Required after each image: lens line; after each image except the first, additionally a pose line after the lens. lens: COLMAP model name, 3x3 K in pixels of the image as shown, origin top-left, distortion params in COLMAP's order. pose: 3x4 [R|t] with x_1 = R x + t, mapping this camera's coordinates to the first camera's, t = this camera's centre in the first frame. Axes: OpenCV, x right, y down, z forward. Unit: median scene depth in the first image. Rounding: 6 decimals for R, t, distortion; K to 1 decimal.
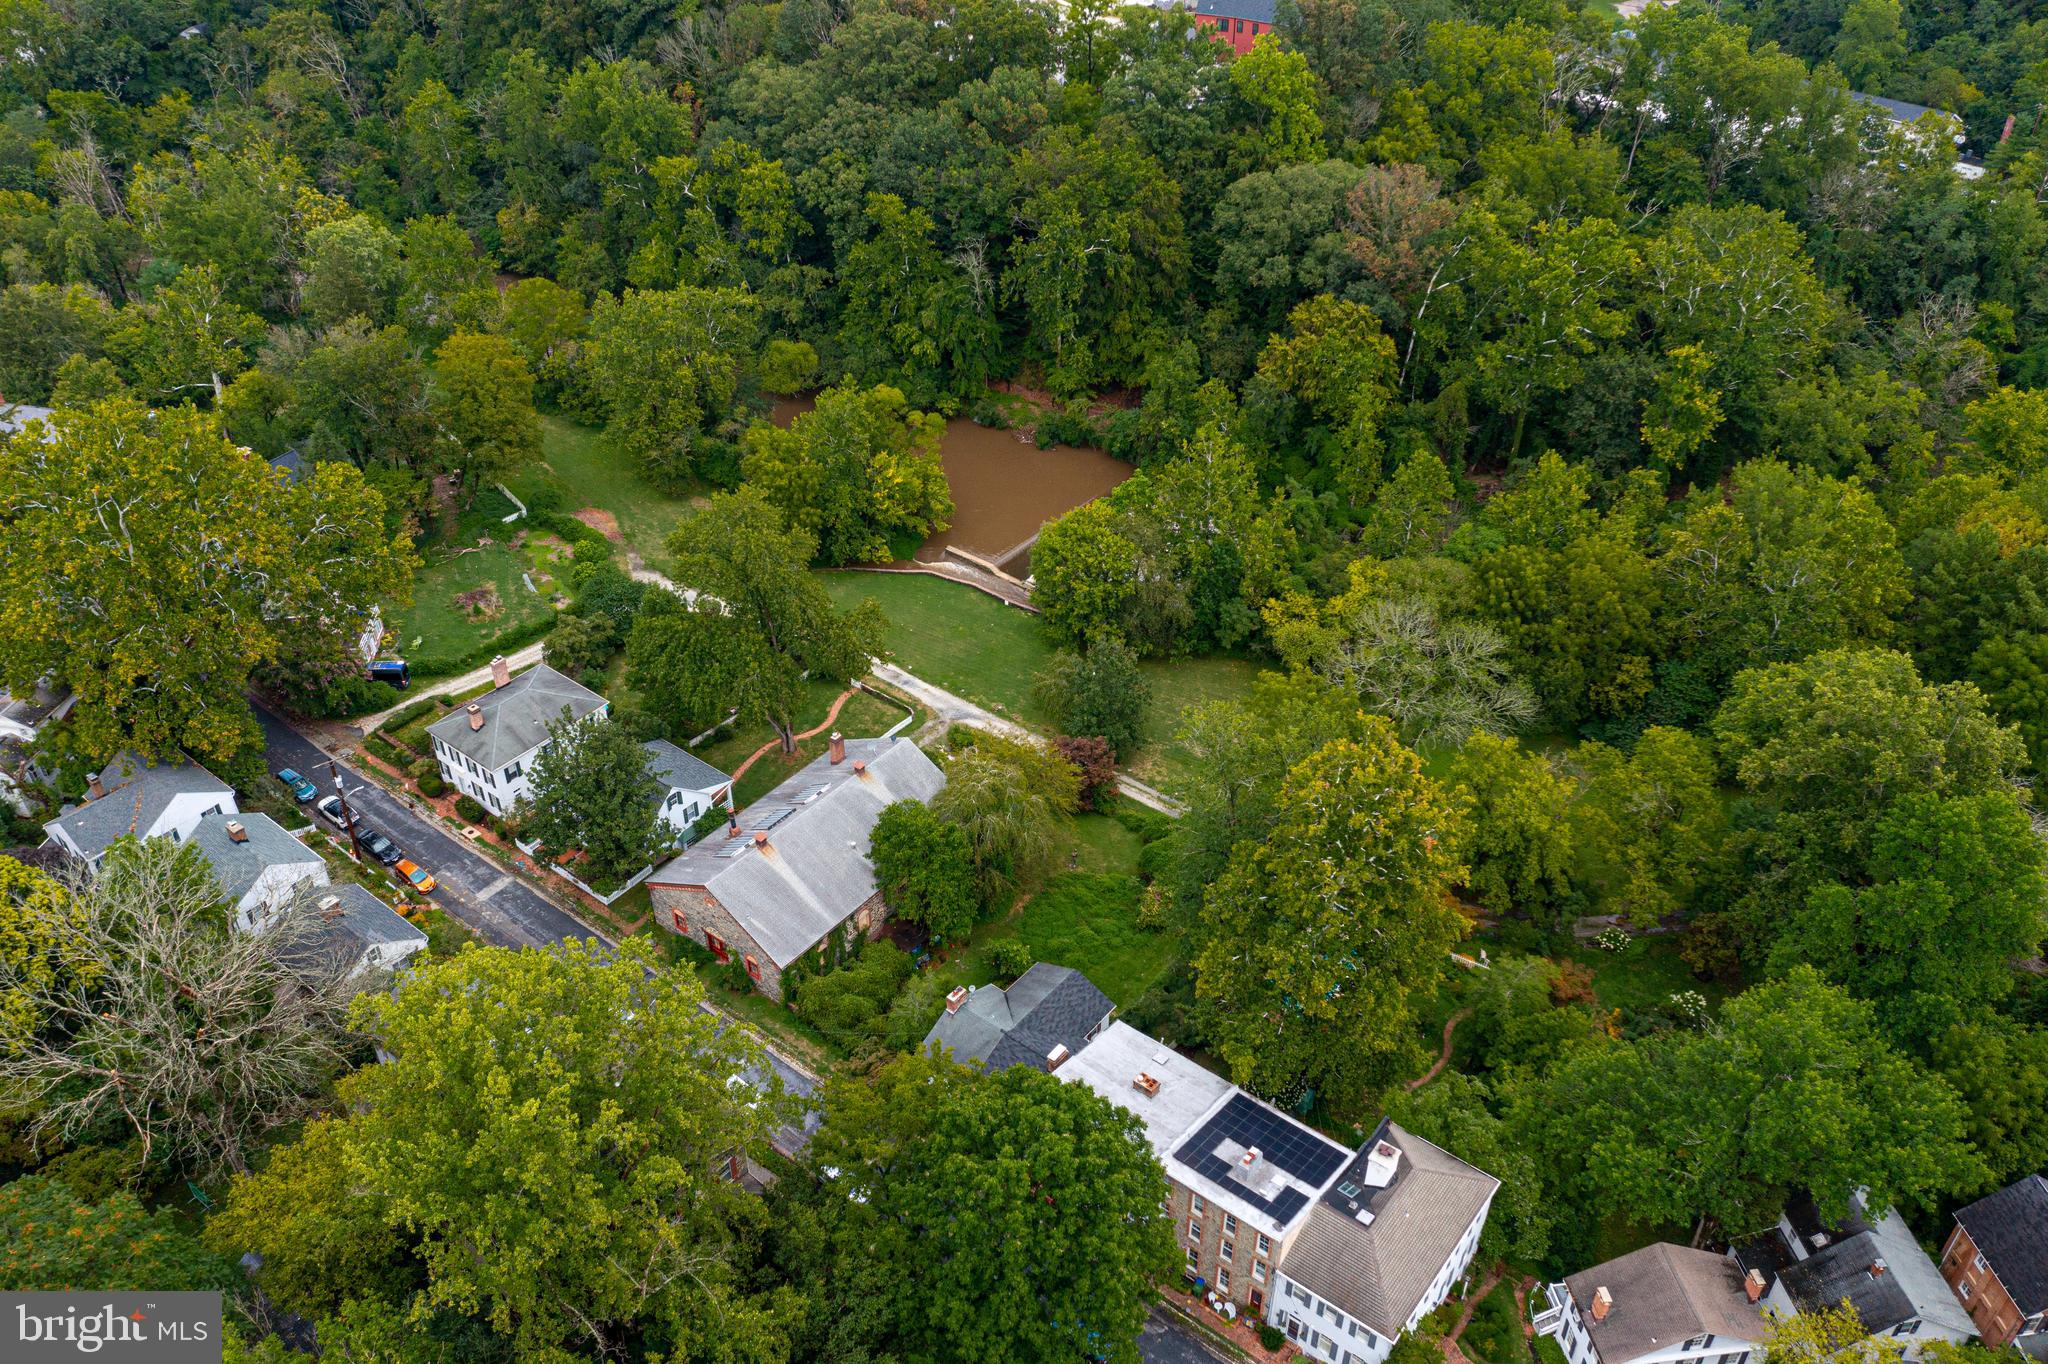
lens RADIAL K [[1607.3, 0, 1024.2], [0, 1607.3, 680.1], [0, 0, 1]] dist [-0.036317, 0.013189]
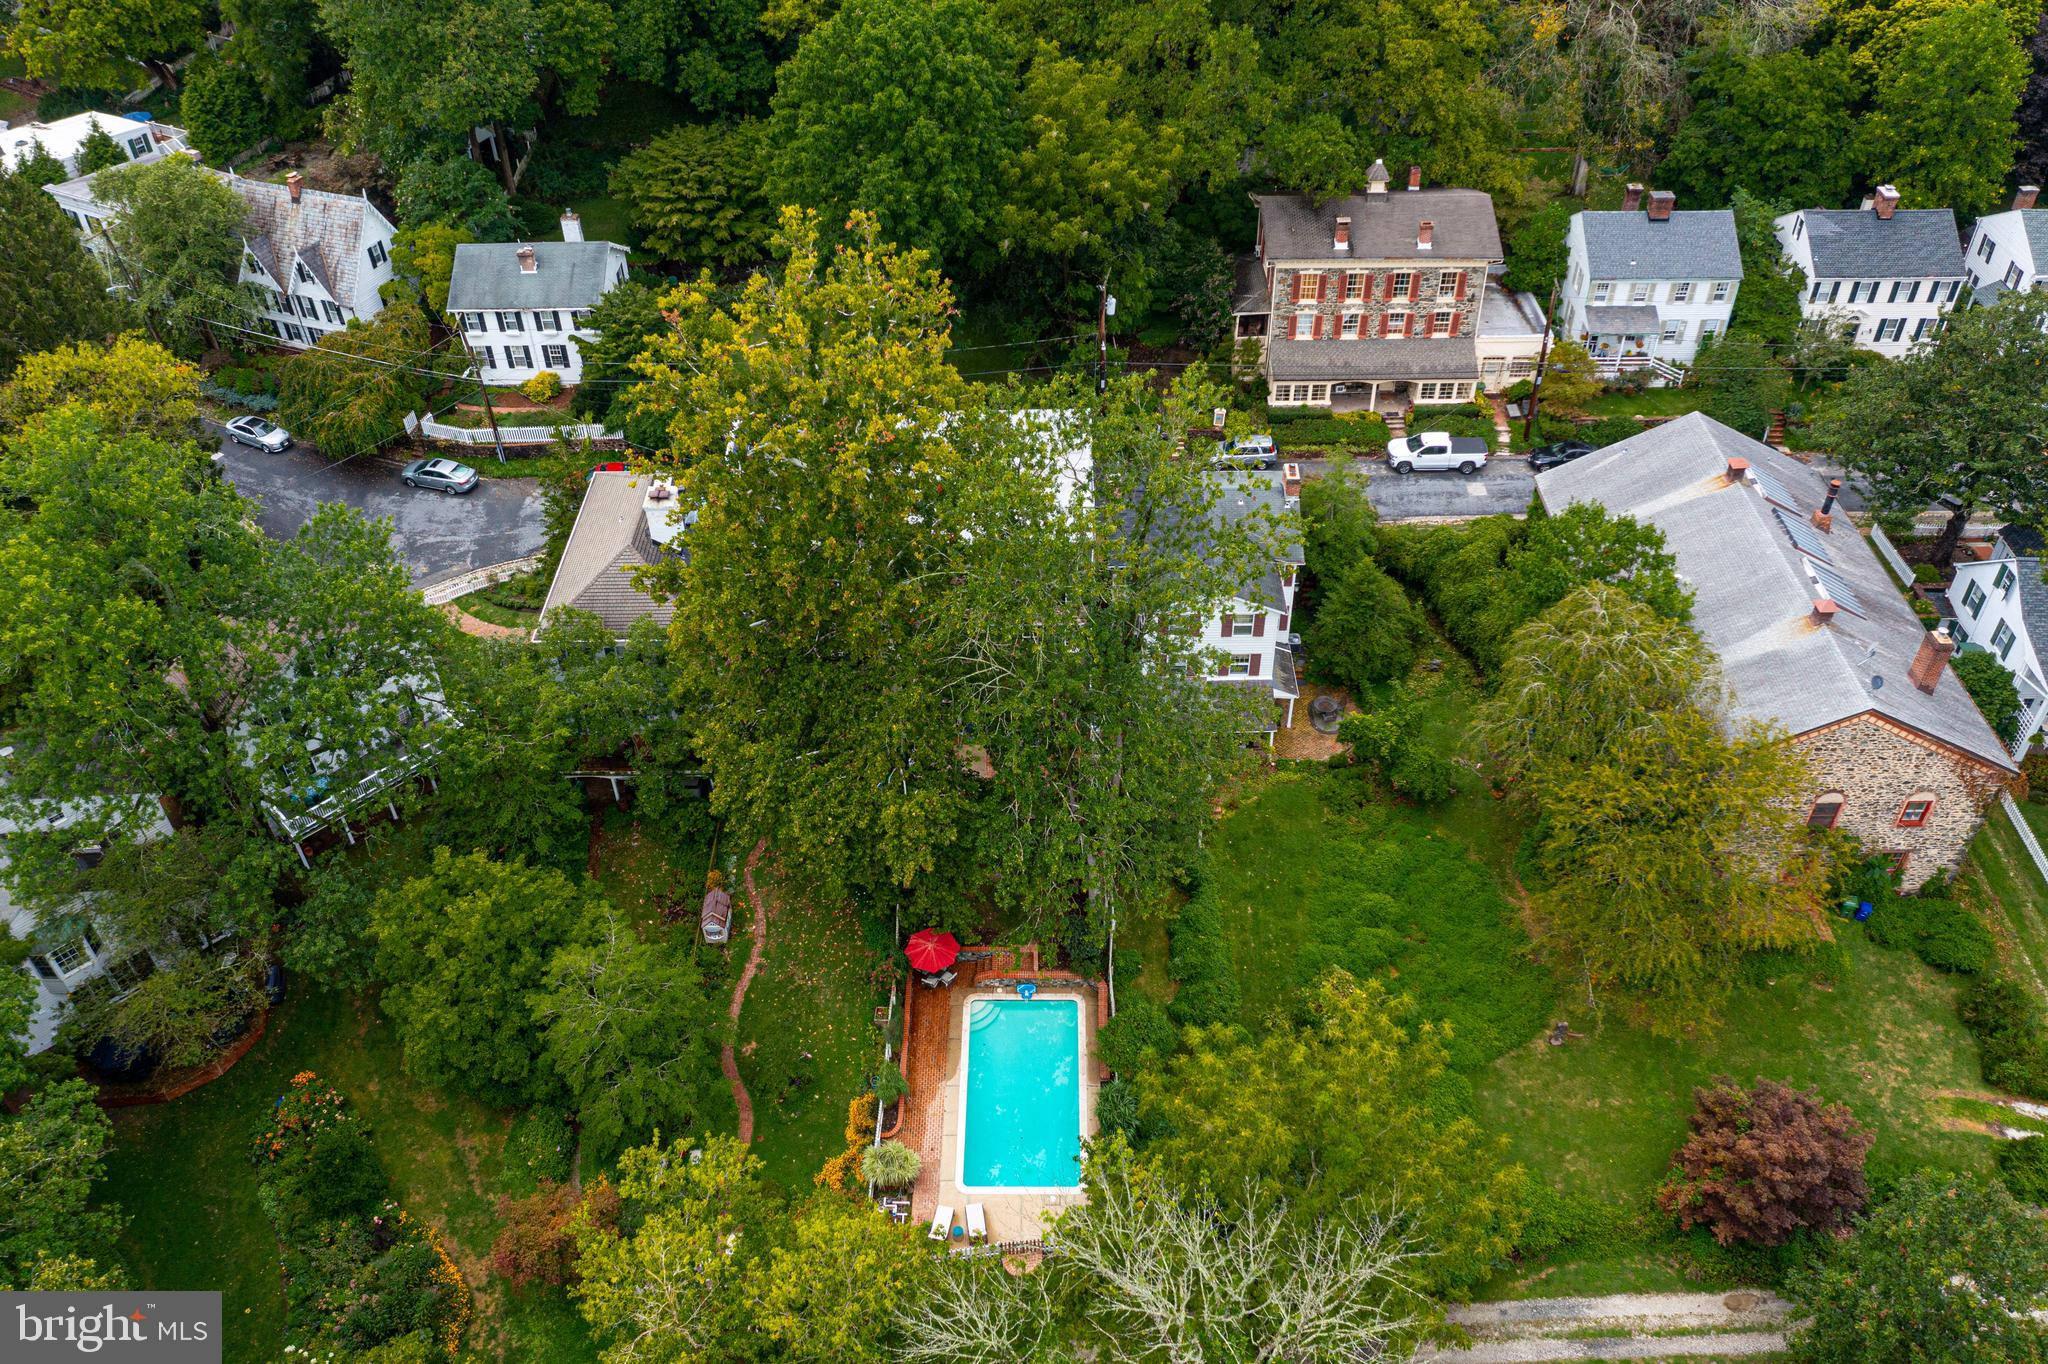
lens RADIAL K [[1607.3, 0, 1021.6], [0, 1607.3, 679.2], [0, 0, 1]] dist [-0.036317, 0.013189]
pose [[-0.788377, 0.413788, -0.455237, 0.315136], [-0.342453, 0.319556, 0.883521, -0.277119], [0.511064, 0.852445, -0.110228, 0.824330]]
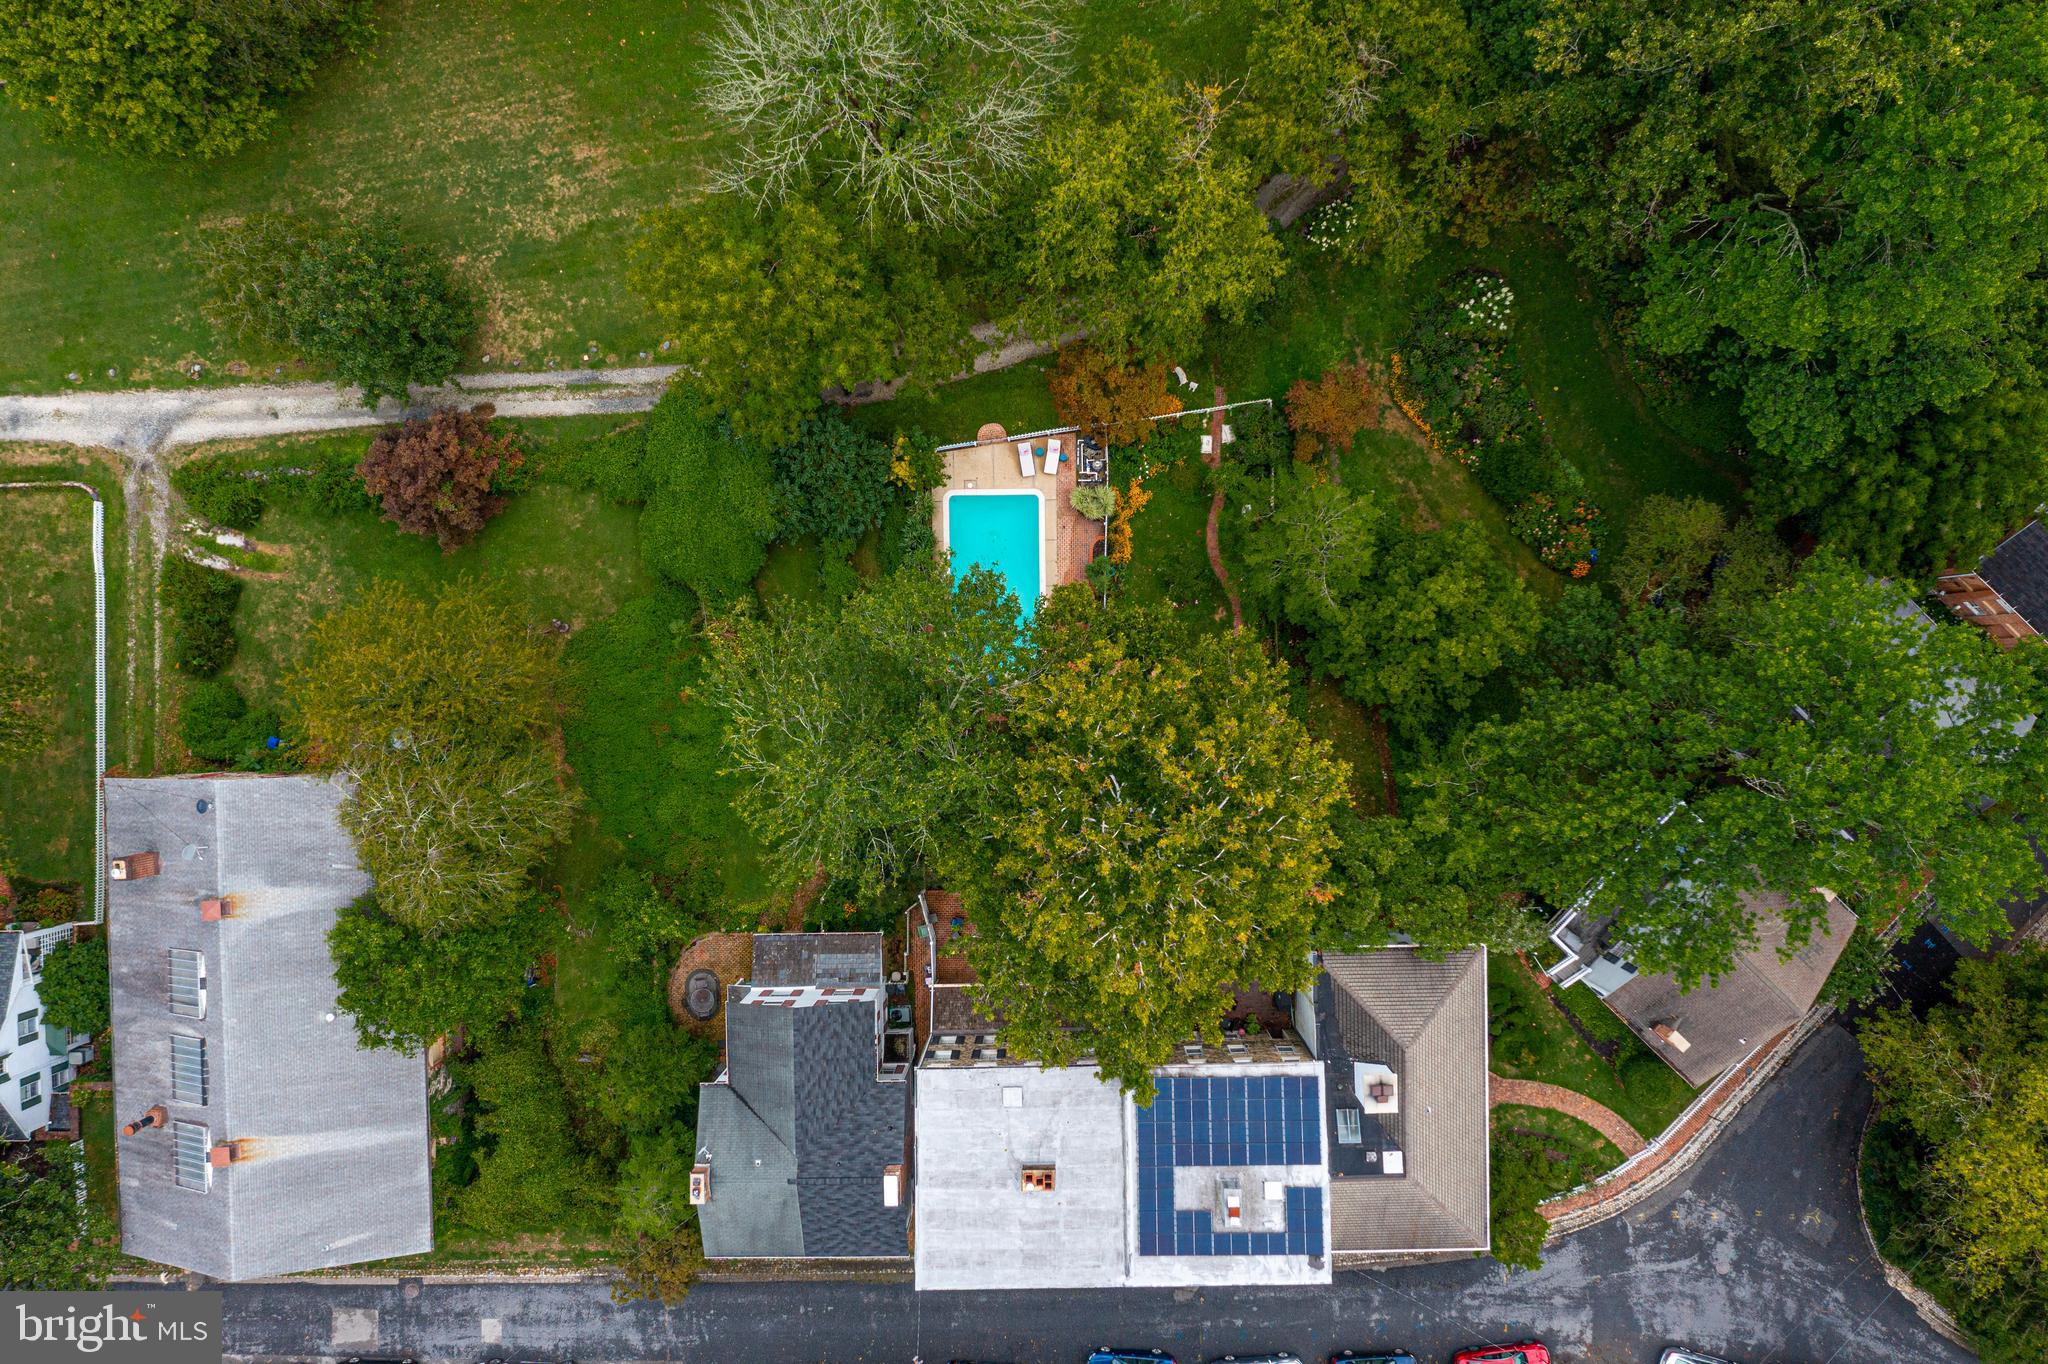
lens RADIAL K [[1607.3, 0, 1025.9], [0, 1607.3, 688.6], [0, 0, 1]] dist [-0.036317, 0.013189]
pose [[0.773415, -0.633555, -0.020896, 0.153218], [0.385473, 0.443888, 0.808934, -0.278139], [-0.503229, -0.633696, 0.587528, 0.510864]]
